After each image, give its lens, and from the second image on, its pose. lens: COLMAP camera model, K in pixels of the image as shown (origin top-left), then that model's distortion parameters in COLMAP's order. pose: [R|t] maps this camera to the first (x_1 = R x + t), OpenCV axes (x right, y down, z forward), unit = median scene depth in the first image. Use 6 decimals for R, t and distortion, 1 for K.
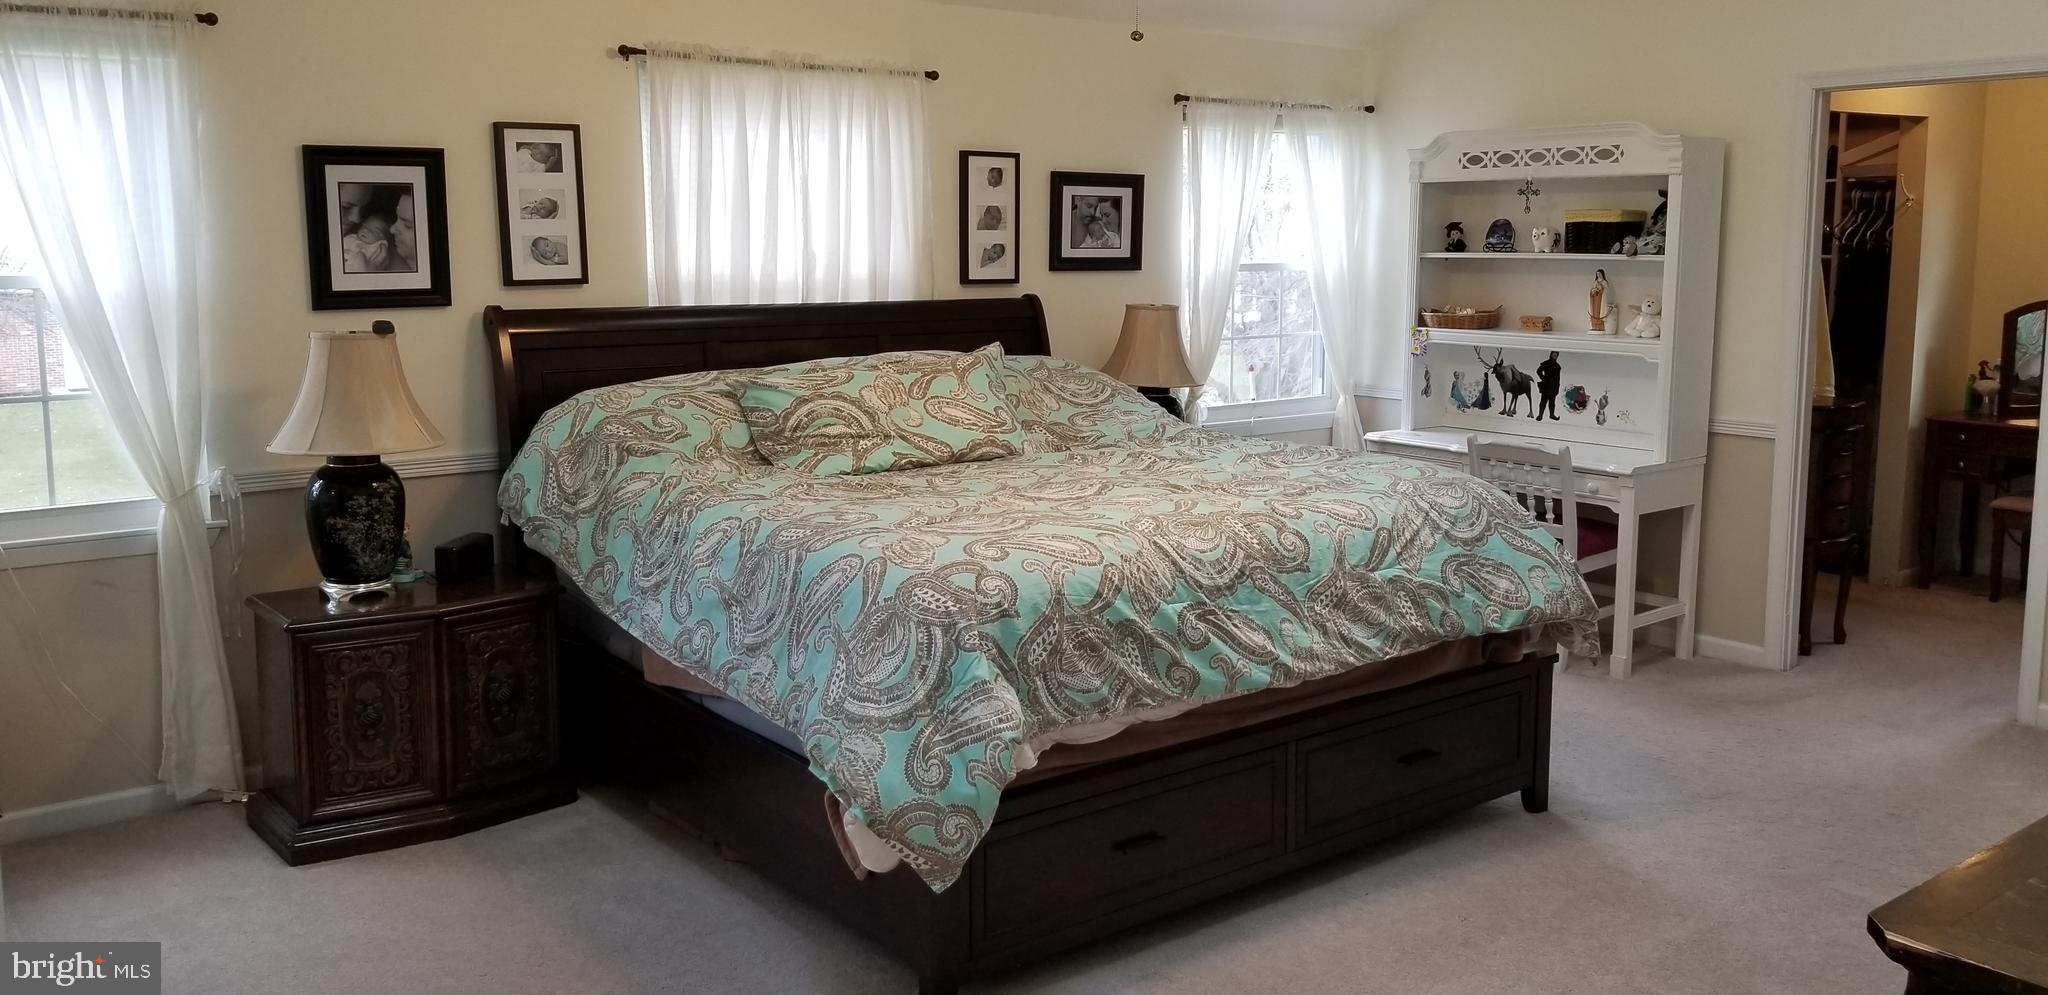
lens RADIAL K [[1585.4, 0, 999.8], [0, 1585.4, 485.1], [0, 0, 1]] dist [0.101313, -0.172315]
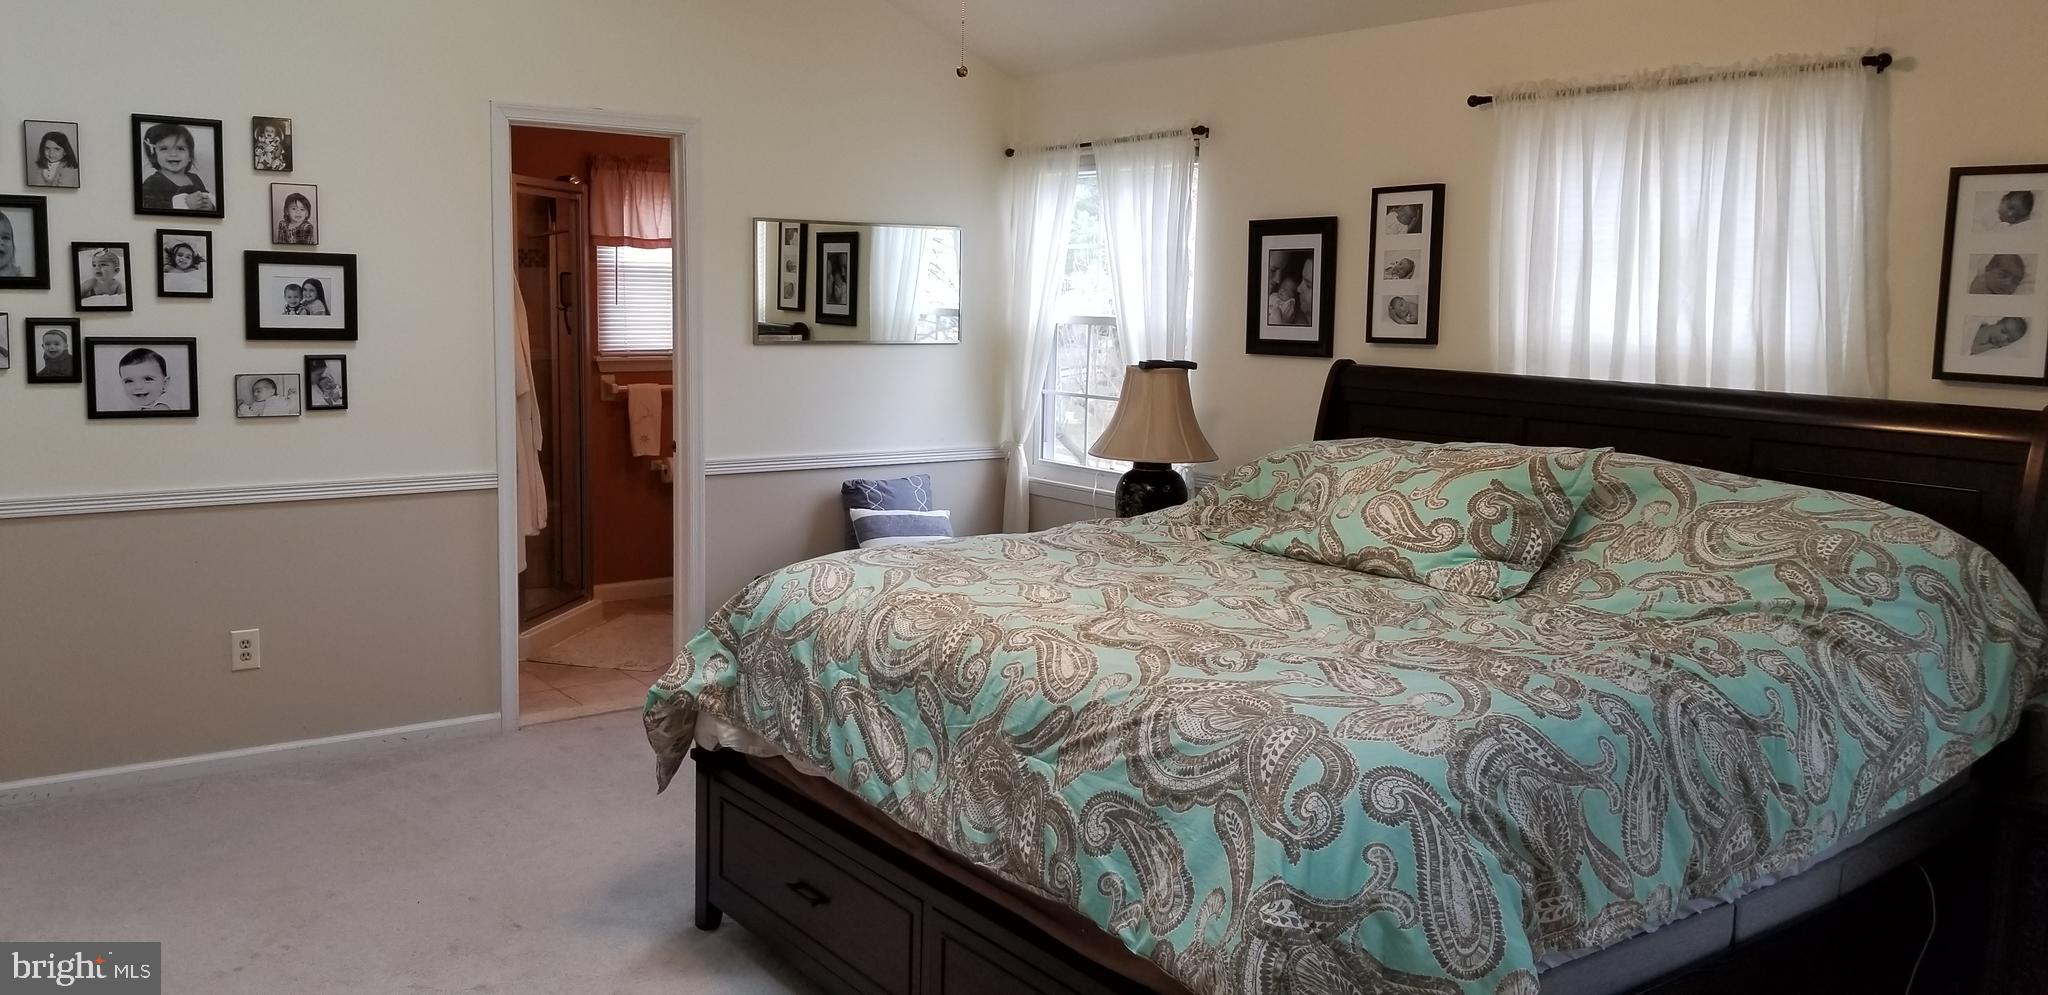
lens RADIAL K [[1585.4, 0, 999.8], [0, 1585.4, 485.1], [0, 0, 1]] dist [0.101313, -0.172315]
pose [[-0.031412, 0.124693, -0.991698, 0.783303], [-0.171115, 0.976868, 0.128248, -0.130266], [0.984750, 0.173723, -0.009349, 0.815113]]
